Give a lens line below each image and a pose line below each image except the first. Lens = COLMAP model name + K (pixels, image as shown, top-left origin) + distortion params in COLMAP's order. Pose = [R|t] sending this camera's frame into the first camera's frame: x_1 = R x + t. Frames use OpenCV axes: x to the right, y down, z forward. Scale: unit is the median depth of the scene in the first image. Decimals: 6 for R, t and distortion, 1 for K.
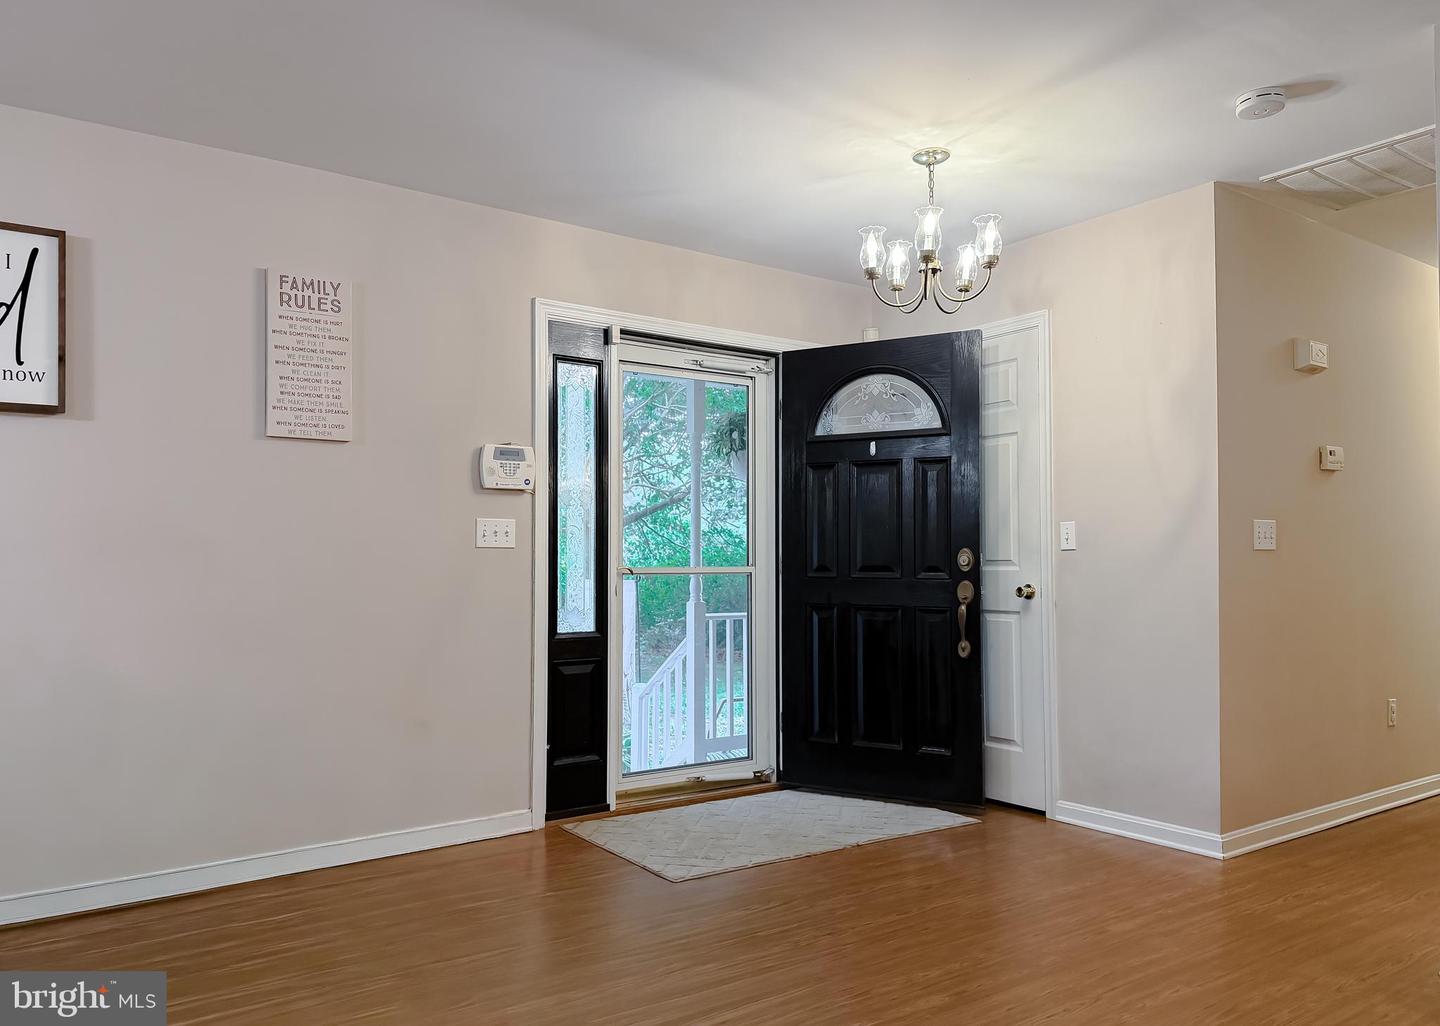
lens RADIAL K [[1046.1, 0, 709.6], [0, 1046.1, 522.8], [0, 0, 1]] dist [0.011960, -0.002712]
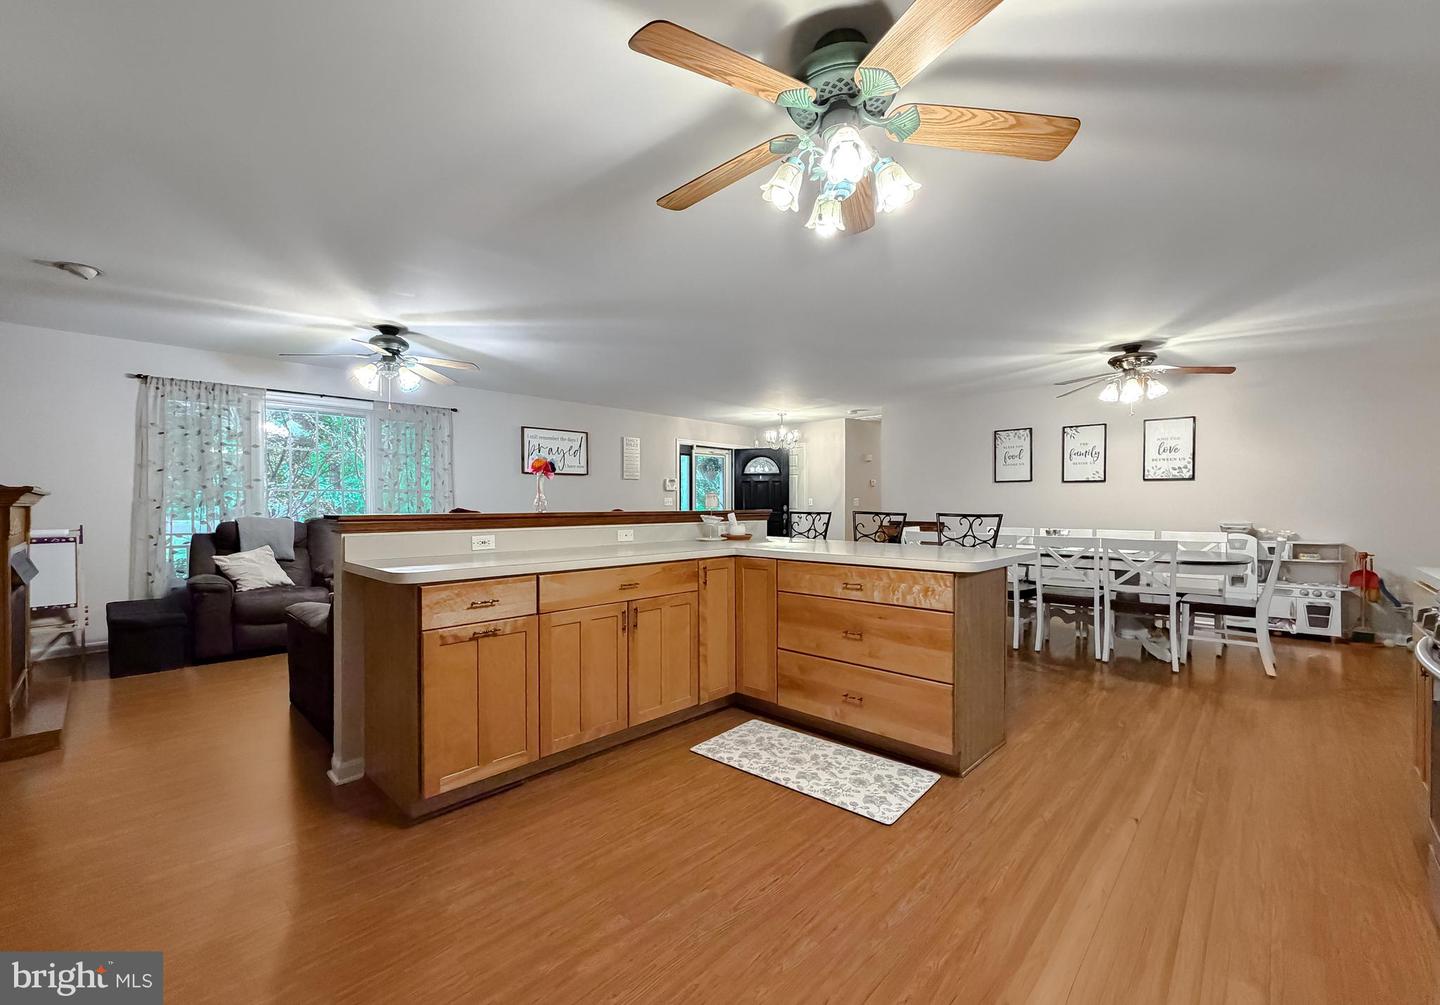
lens RADIAL K [[594.1, 0, 723.0], [0, 594.1, 507.3], [0, 0, 1]] dist [0.007241, 0.000302]
pose [[0.979357, -0.001158, 0.202135, -0.413310], [-0.009003, 0.998741, 0.049345, -0.072432], [-0.201938, -0.050146, 0.978114, -1.071292]]
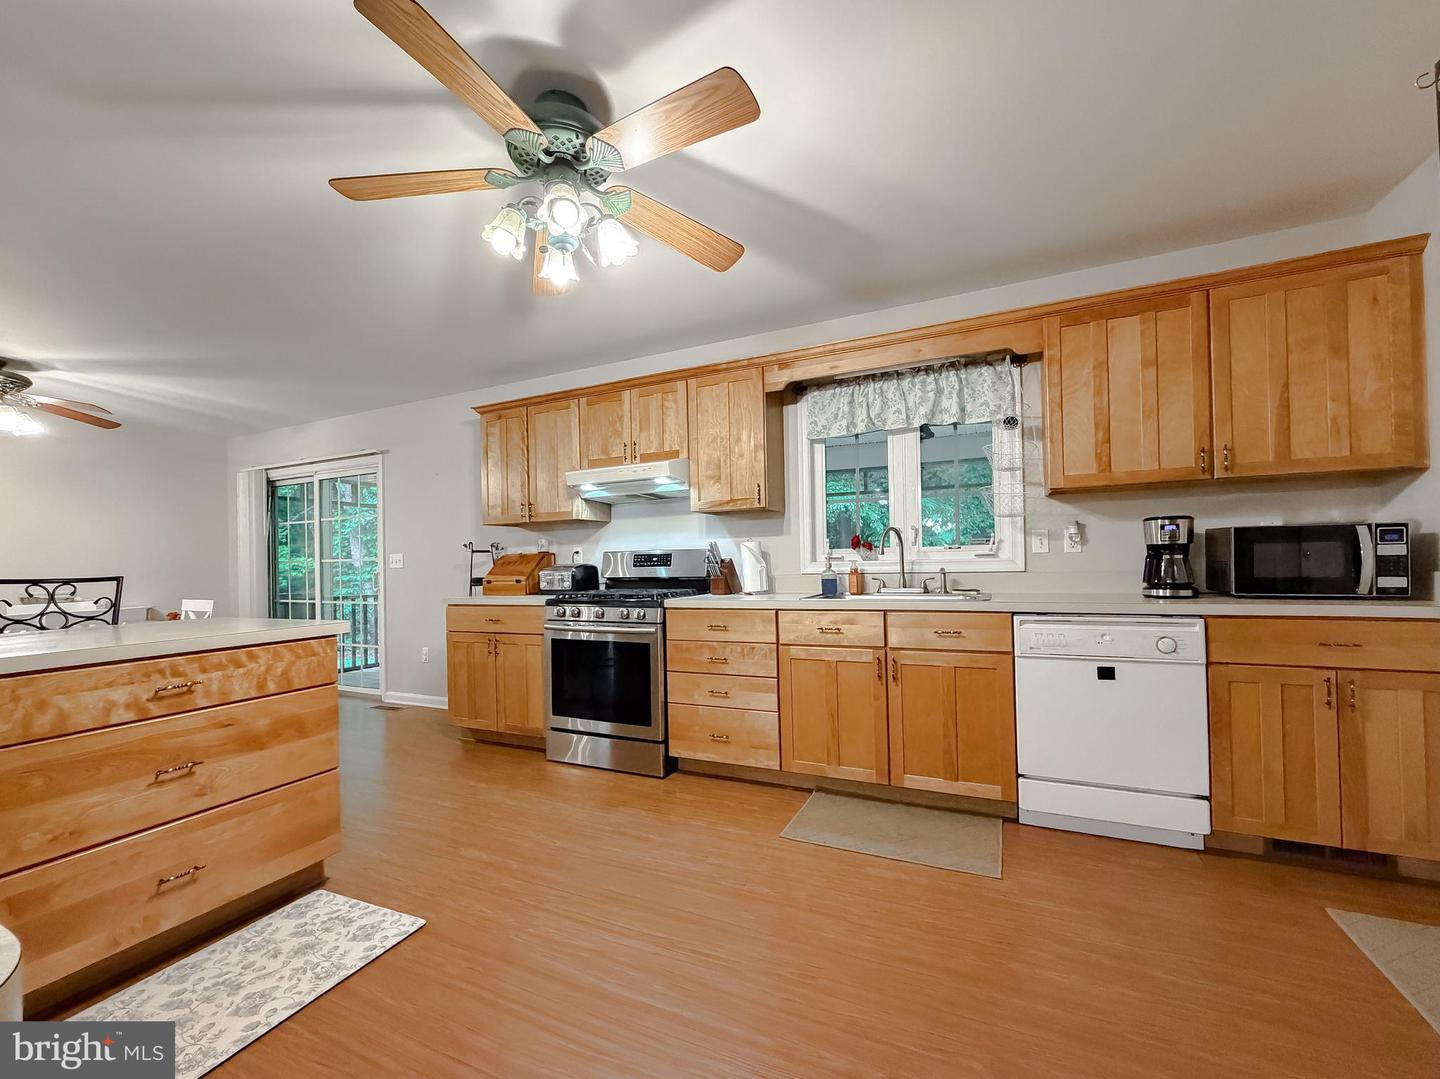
lens RADIAL K [[587.1, 0, 715.5], [0, 587.1, 556.3], [0, 0, 1]] dist [0.002543, 0.000190]
pose [[-0.493521, 0.018877, 0.869529, -0.625883], [-0.018946, 0.999294, -0.032447, -0.043974], [-0.869528, -0.032487, -0.492815, -0.651554]]
